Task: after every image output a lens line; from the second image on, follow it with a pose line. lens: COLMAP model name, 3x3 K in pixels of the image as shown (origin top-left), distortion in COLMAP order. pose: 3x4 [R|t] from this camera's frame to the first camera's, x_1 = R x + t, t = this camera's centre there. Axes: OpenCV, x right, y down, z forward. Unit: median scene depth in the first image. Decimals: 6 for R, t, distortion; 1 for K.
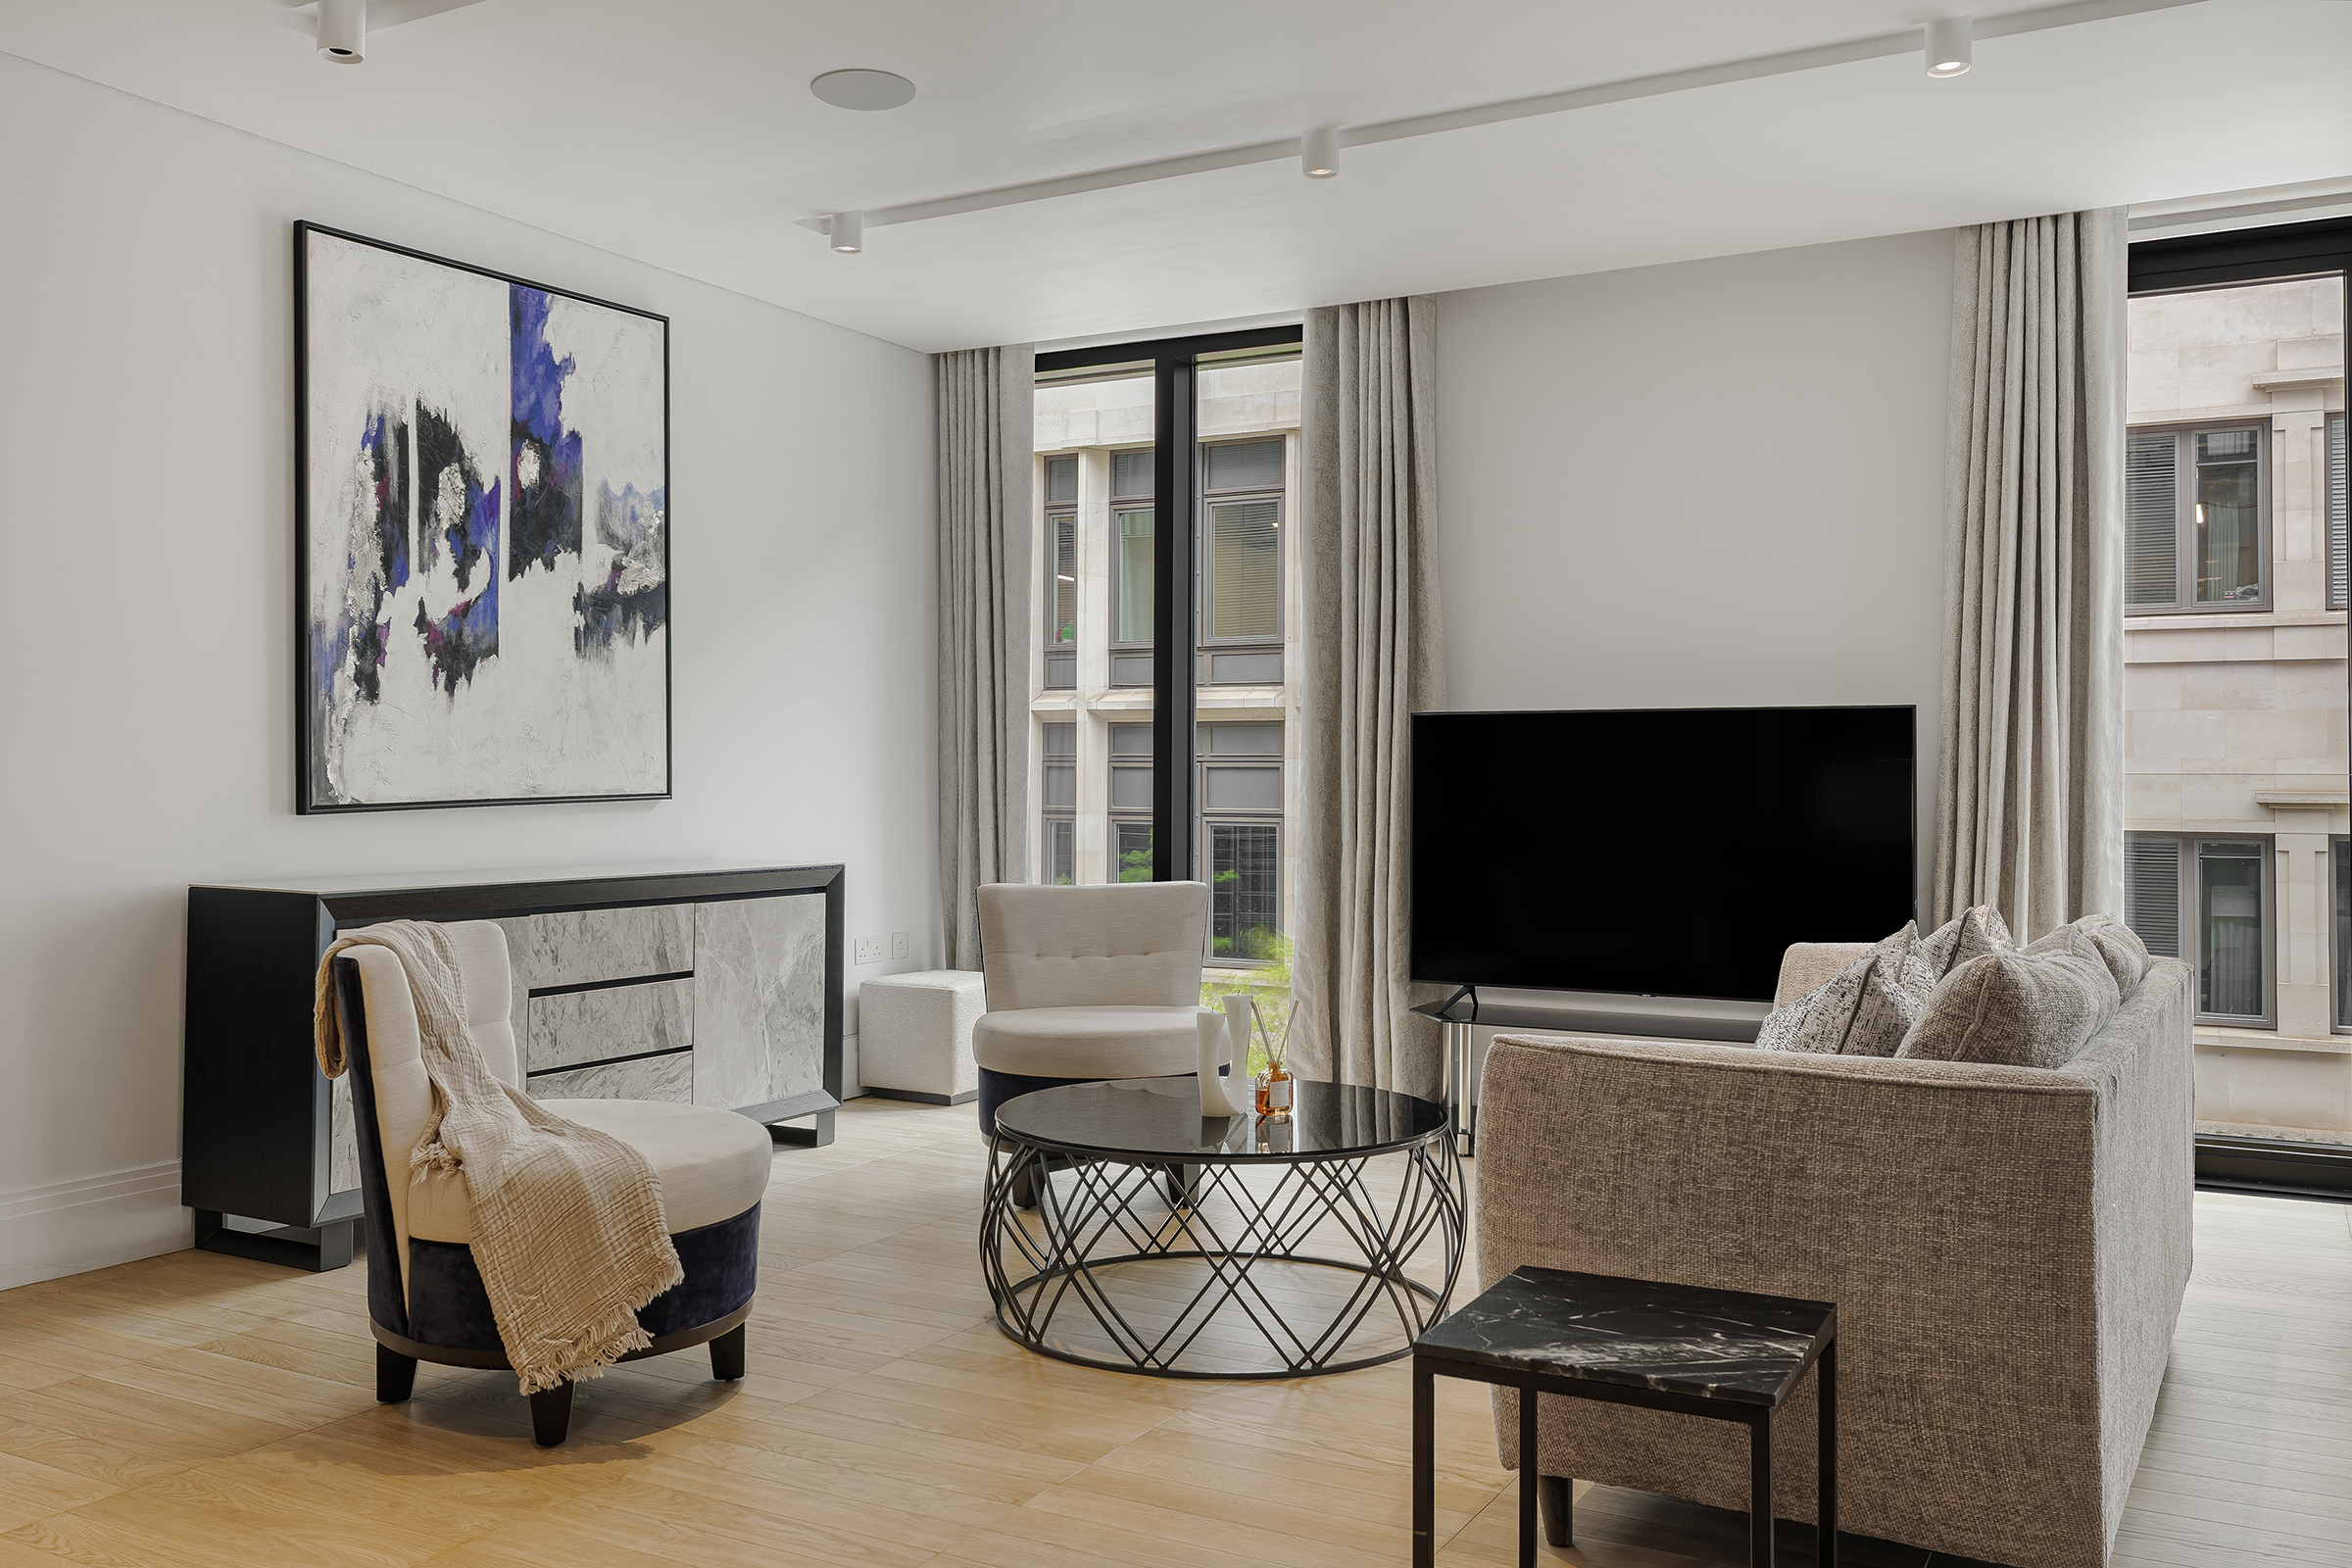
lens RADIAL K [[1916.6, 0, 1049.2], [0, 1916.6, 741.6], [0, 0, 1]] dist [-0.006843, 0.006453]
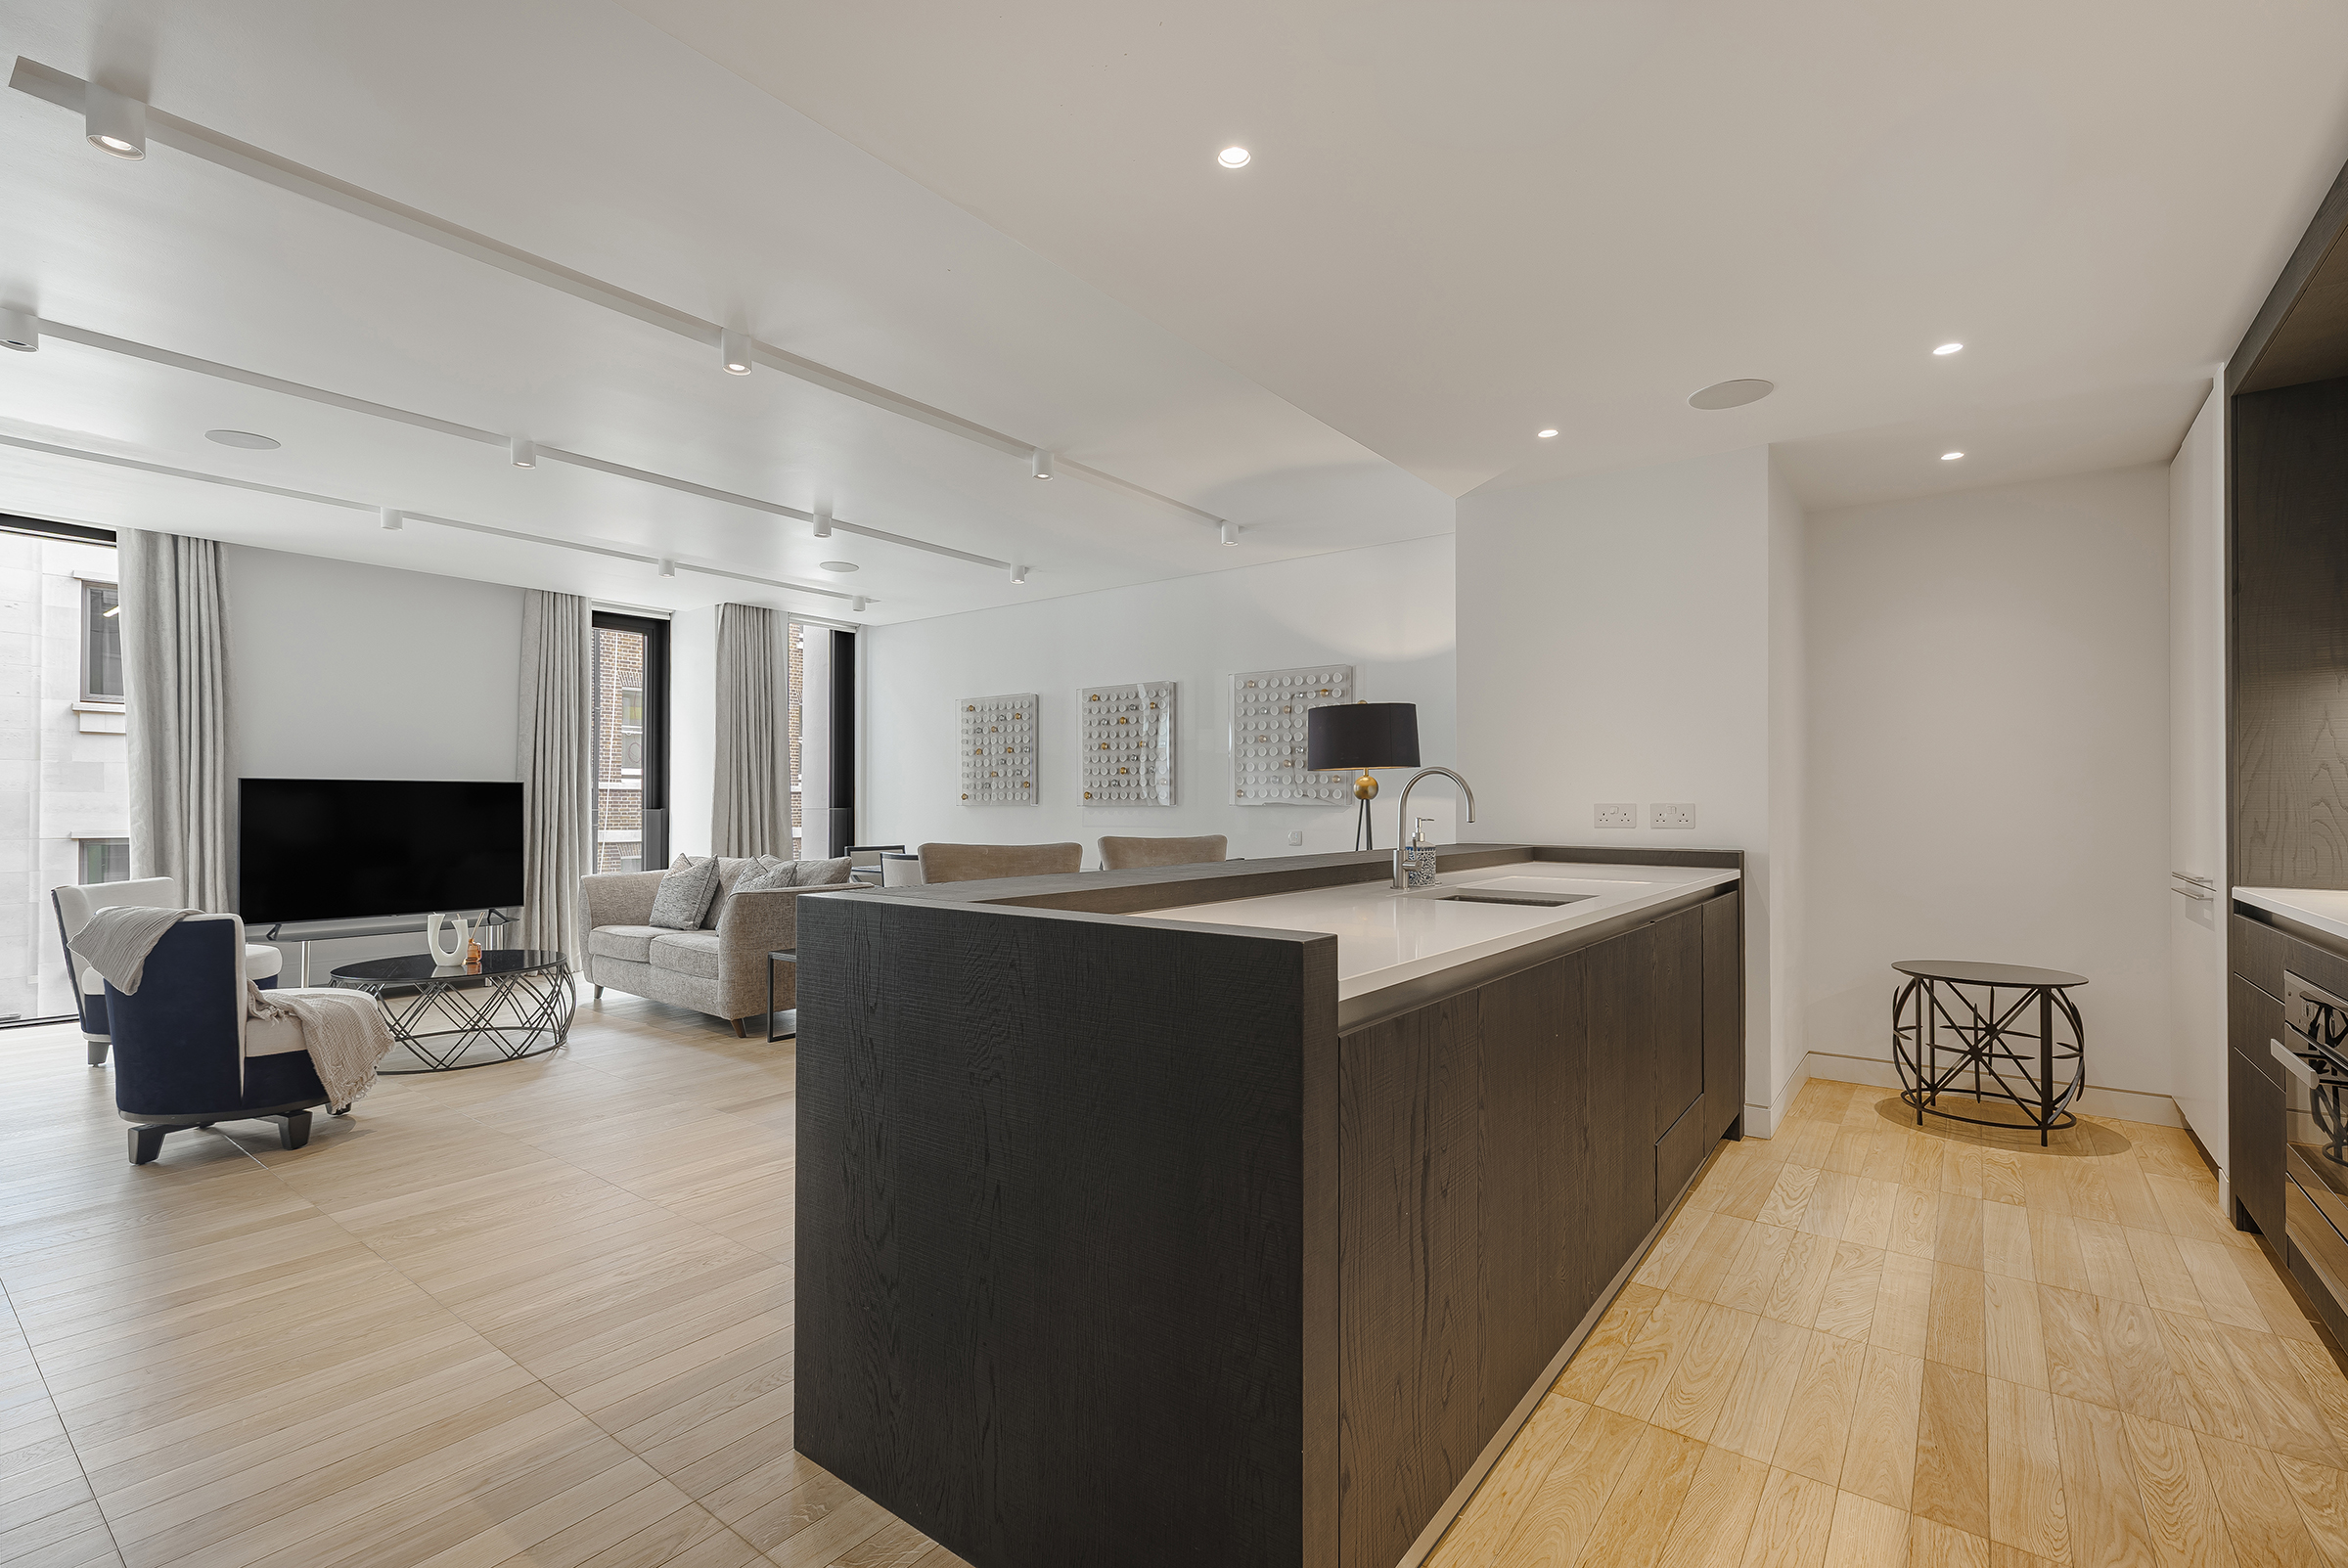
lens RADIAL K [[1100.7, 0, 1165.7], [0, 1100.7, 787.6], [0, 0, 1]] dist [0.005799, -0.001819]
pose [[0.149125, 0.012901, 0.988734, -0.834358], [-0.018930, 0.999769, -0.010190, -0.014313], [-0.988637, -0.017197, 0.149334, -0.023803]]
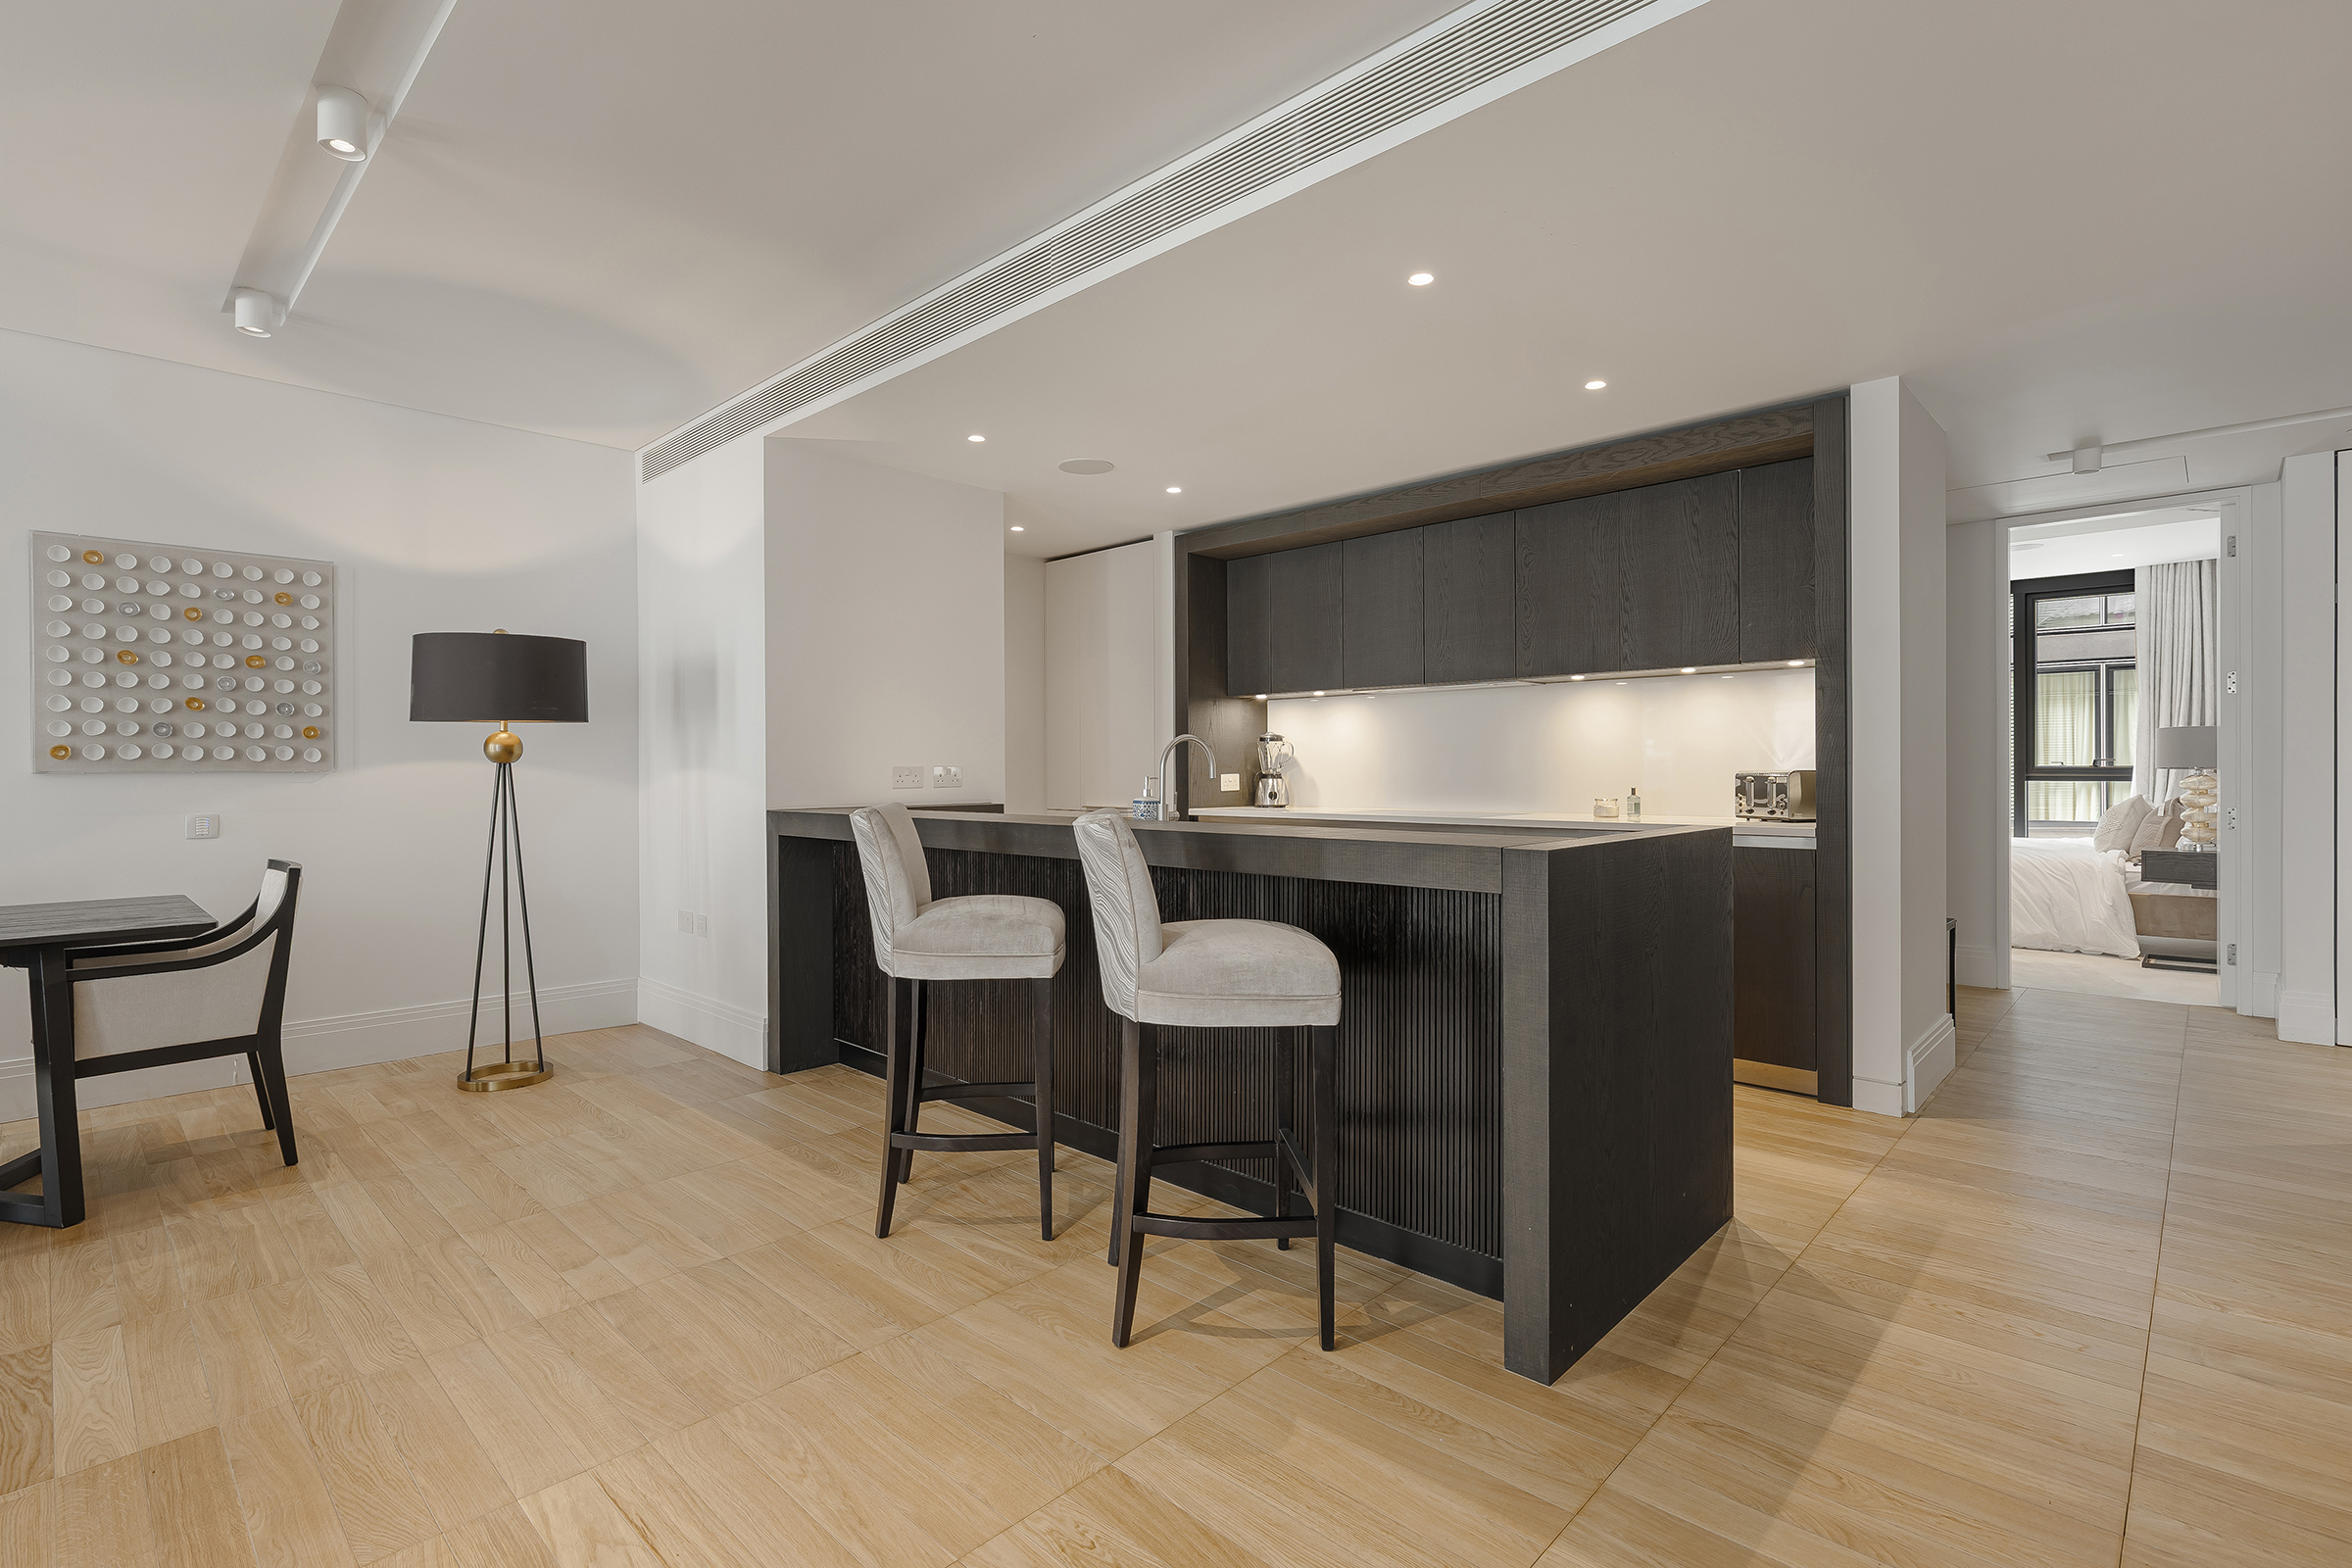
lens RADIAL K [[1174.0, 0, 1135.8], [0, 1174.0, 765.8], [0, 0, 1]] dist [0.032622, 0.000263]
pose [[-0.970403, 0.003042, 0.241473, -0.425927], [-0.001032, 0.999859, -0.016743, -0.001856], [-0.241490, -0.016497, -0.970263, 0.624095]]
